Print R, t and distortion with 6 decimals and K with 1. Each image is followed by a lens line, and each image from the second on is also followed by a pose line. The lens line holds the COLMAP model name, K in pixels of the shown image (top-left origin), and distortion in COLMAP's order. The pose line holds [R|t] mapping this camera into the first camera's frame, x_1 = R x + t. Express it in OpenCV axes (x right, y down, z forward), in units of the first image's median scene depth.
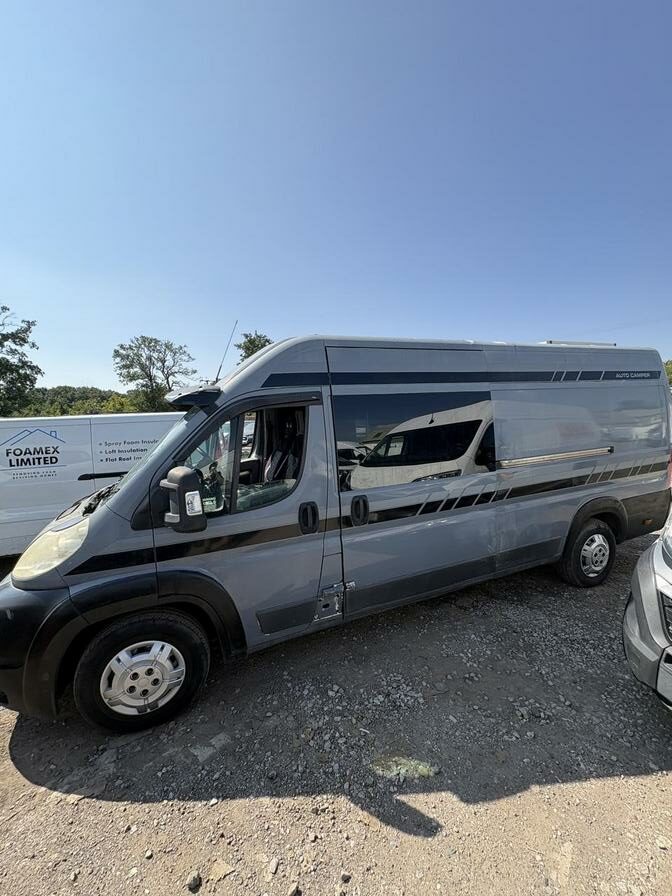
lens RADIAL K [[357.6, 0, 336.0], [0, 357.6, 448.0], [0, 0, 1]] dist [-0.000710, 0.000088]
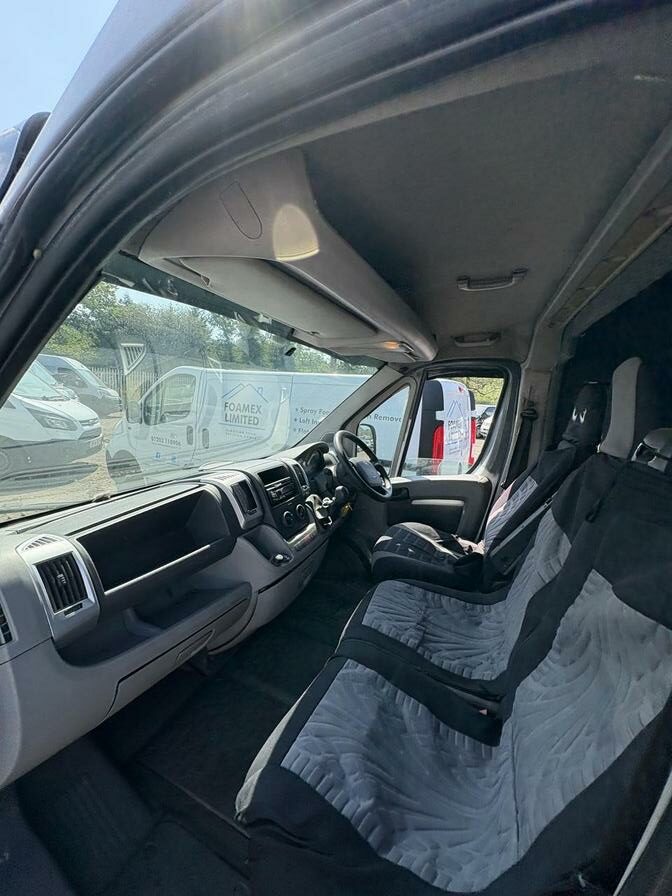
lens RADIAL K [[357.6, 0, 336.0], [0, 357.6, 448.0], [0, 0, 1]] dist [-0.000710, 0.000088]
pose [[0.717185, 0.193789, -0.669396, -0.051732], [-0.161982, 0.980606, 0.110338, -0.030762], [0.677796, 0.029297, 0.734666, 0.510387]]
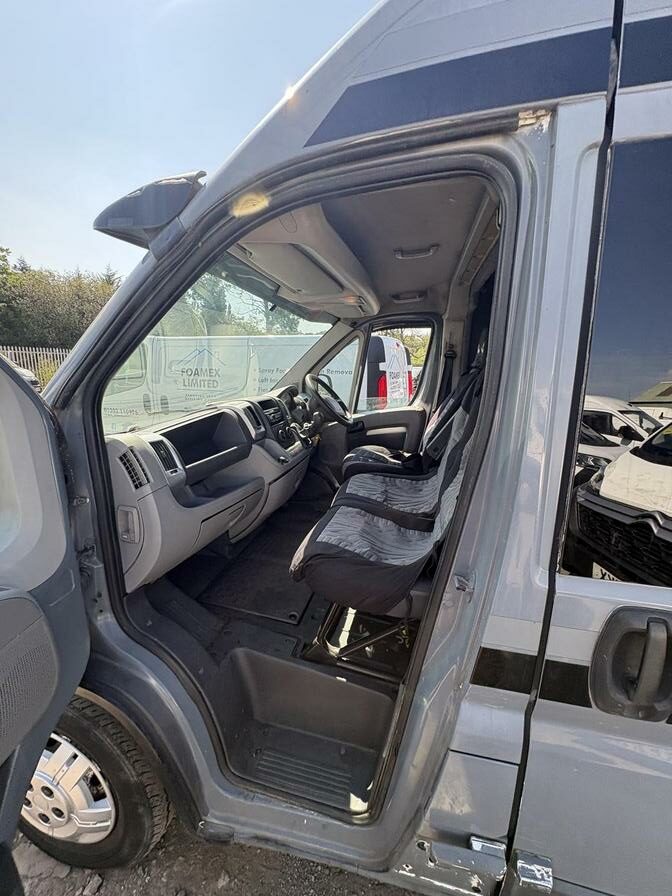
lens RADIAL K [[359.7, 0, 336.0], [0, 359.7, 448.0], [0, 0, 1]] dist [-0.000873, -0.000233]
pose [[0.826737, 0.180048, -0.533000, 0.000564], [-0.106195, 0.980318, 0.166433, 0.009069], [0.552475, -0.080995, 0.829585, 0.396817]]
